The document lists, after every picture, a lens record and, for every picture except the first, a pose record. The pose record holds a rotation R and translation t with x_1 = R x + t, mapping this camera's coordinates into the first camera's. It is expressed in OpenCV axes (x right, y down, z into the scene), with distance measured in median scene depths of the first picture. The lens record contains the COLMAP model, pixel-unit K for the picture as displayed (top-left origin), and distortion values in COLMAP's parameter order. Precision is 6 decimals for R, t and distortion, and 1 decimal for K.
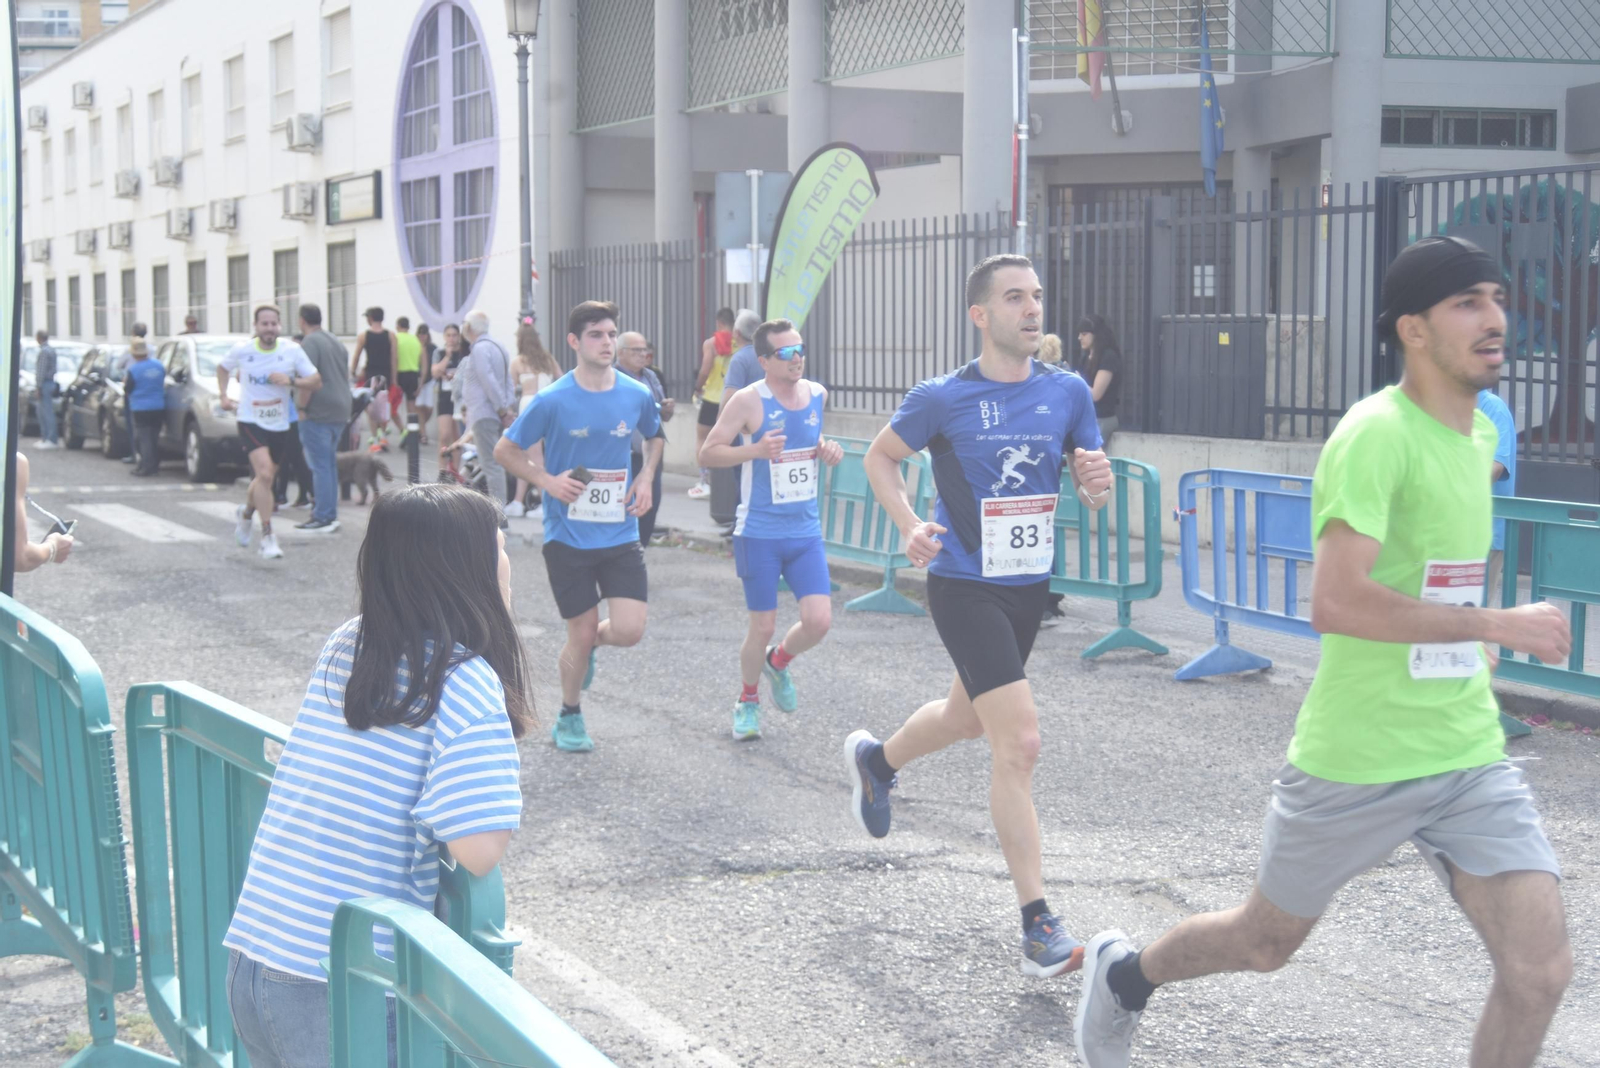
lens RADIAL K [[2530.3, 0, 802.5], [0, 2530.3, 537.7], [0, 0, 1]] dist [-0.053181, 0.000000]
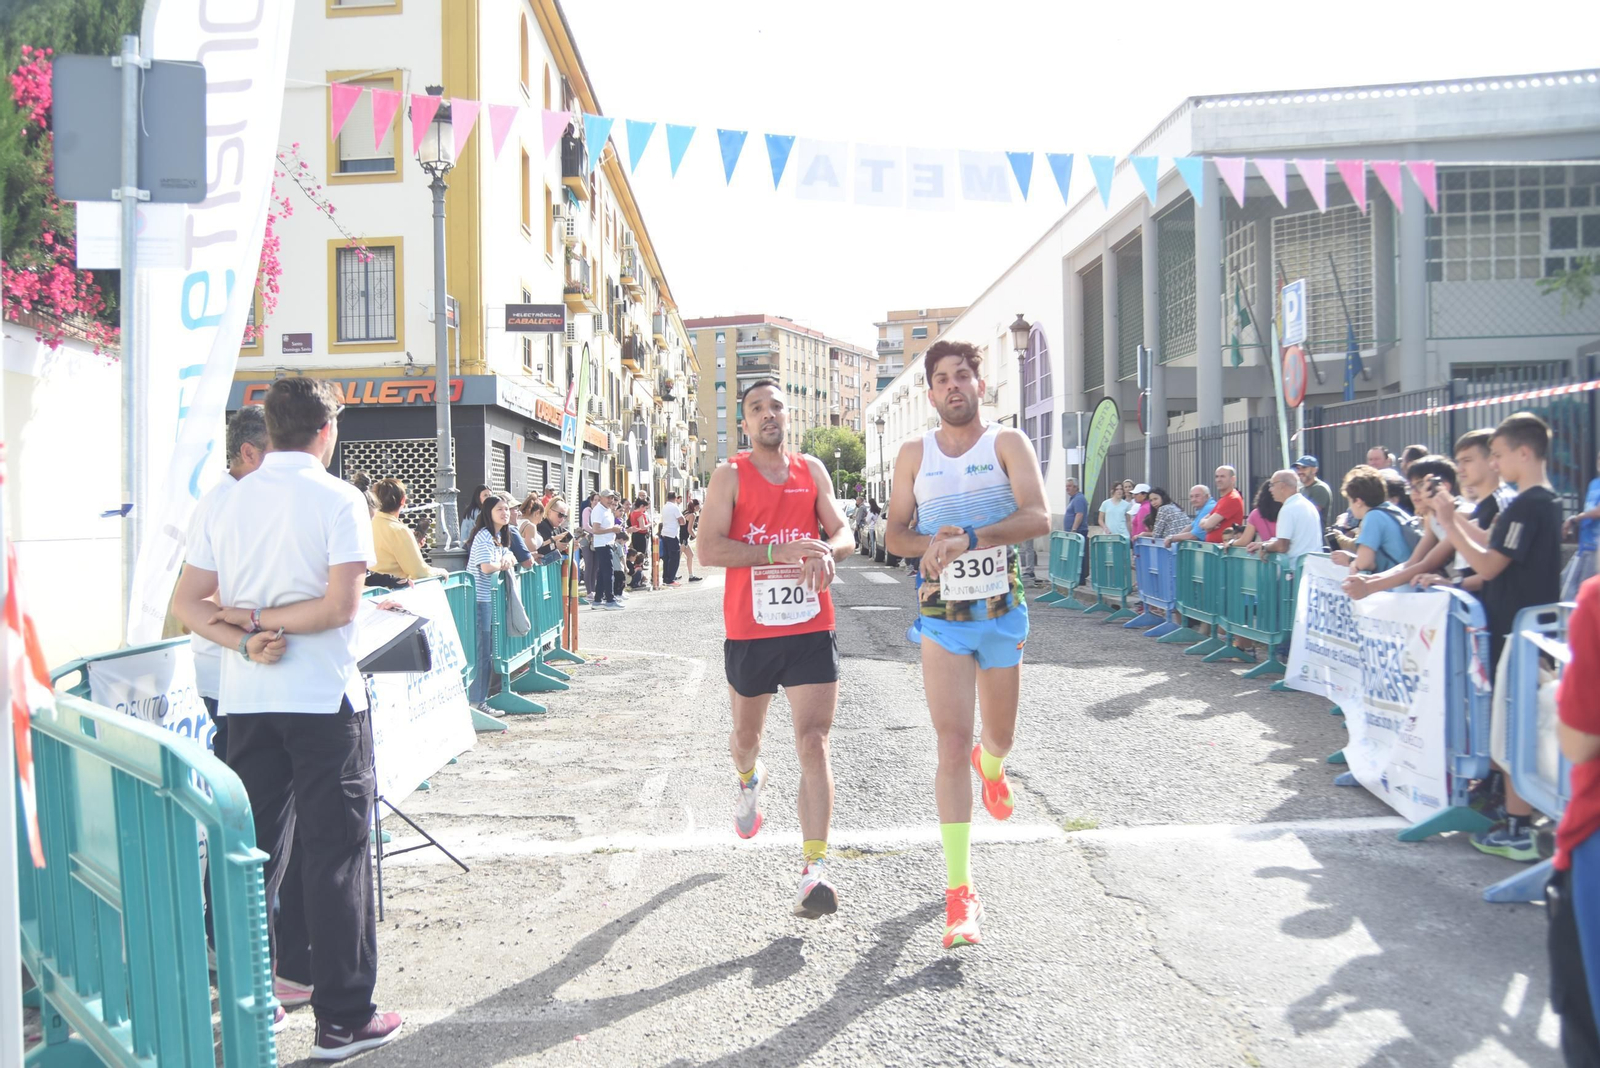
lens RADIAL K [[1505.9, 0, 792.6], [0, 1505.9, 521.0], [0, 0, 1]] dist [-0.066323, 0.000000]
pose [[0.910949, -0.009132, -0.412417, 0.174995], [-0.020462, 0.997524, -0.067285, 0.022932], [0.412010, 0.069732, 0.908507, -0.151112]]
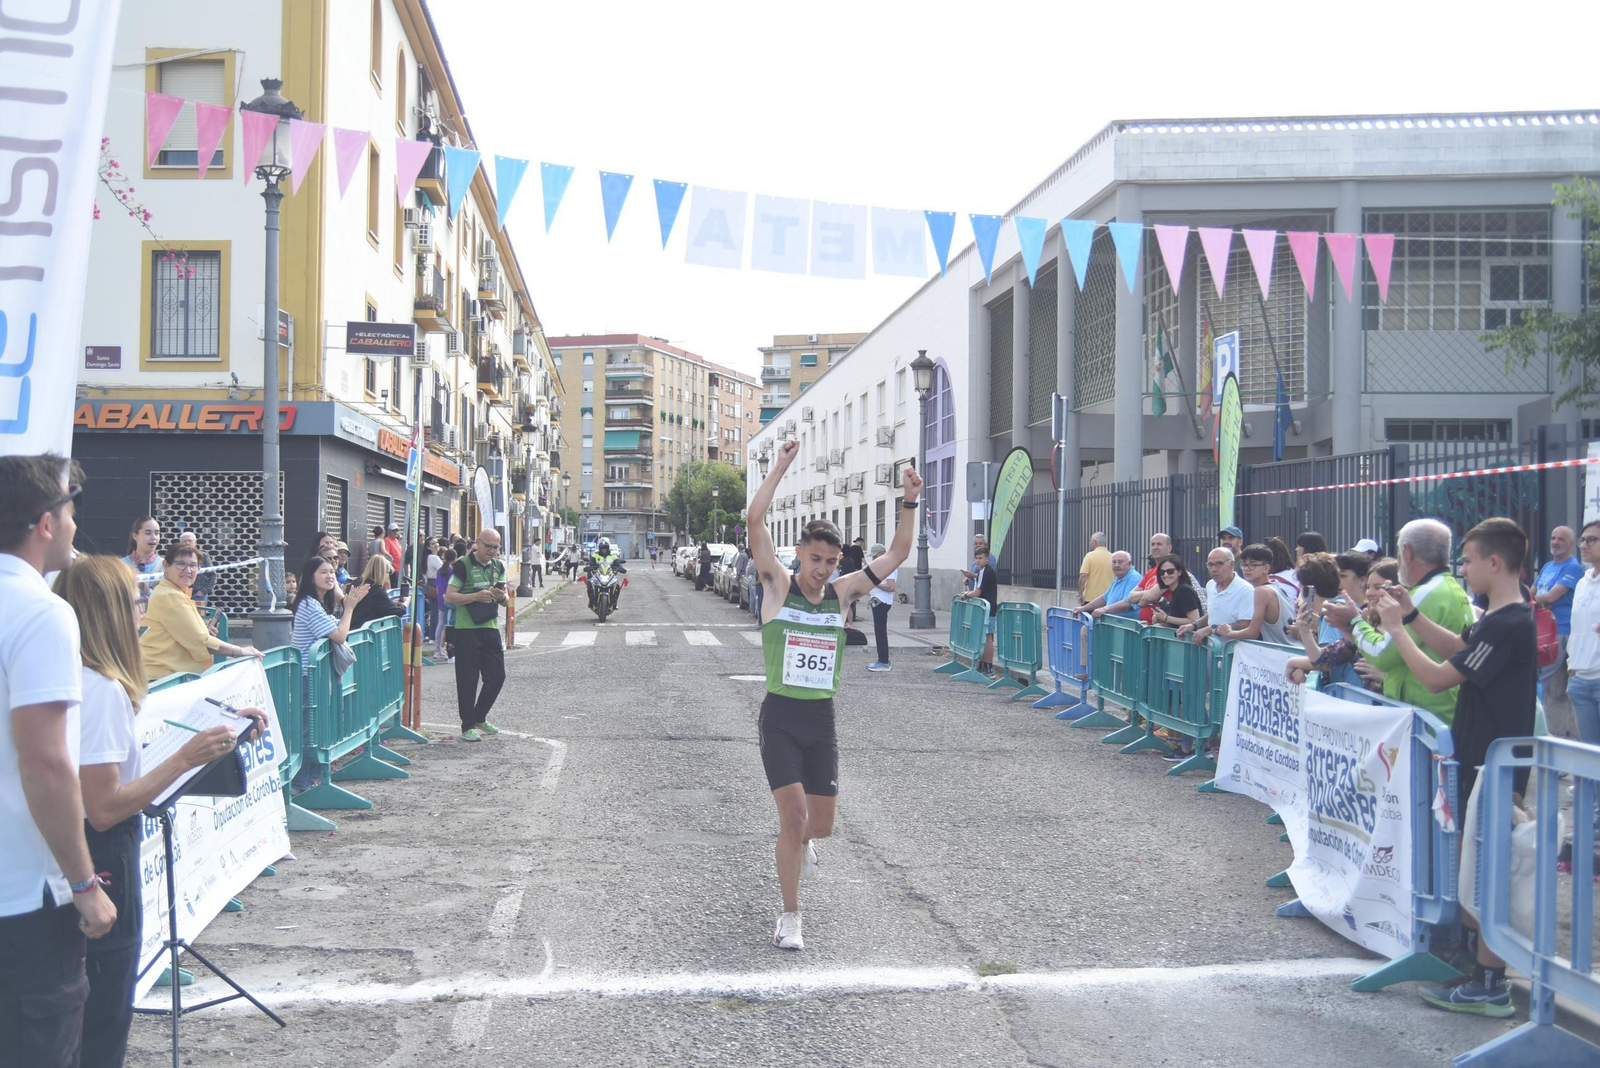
lens RADIAL K [[1661.3, 0, 805.3], [0, 1661.3, 526.0], [0, 0, 1]] dist [-0.052618, 0.000000]
pose [[0.942747, 0.003996, -0.333486, 0.170328], [-0.036762, 0.995080, -0.092002, 0.016099], [0.331478, 0.098994, 0.938255, -0.145143]]
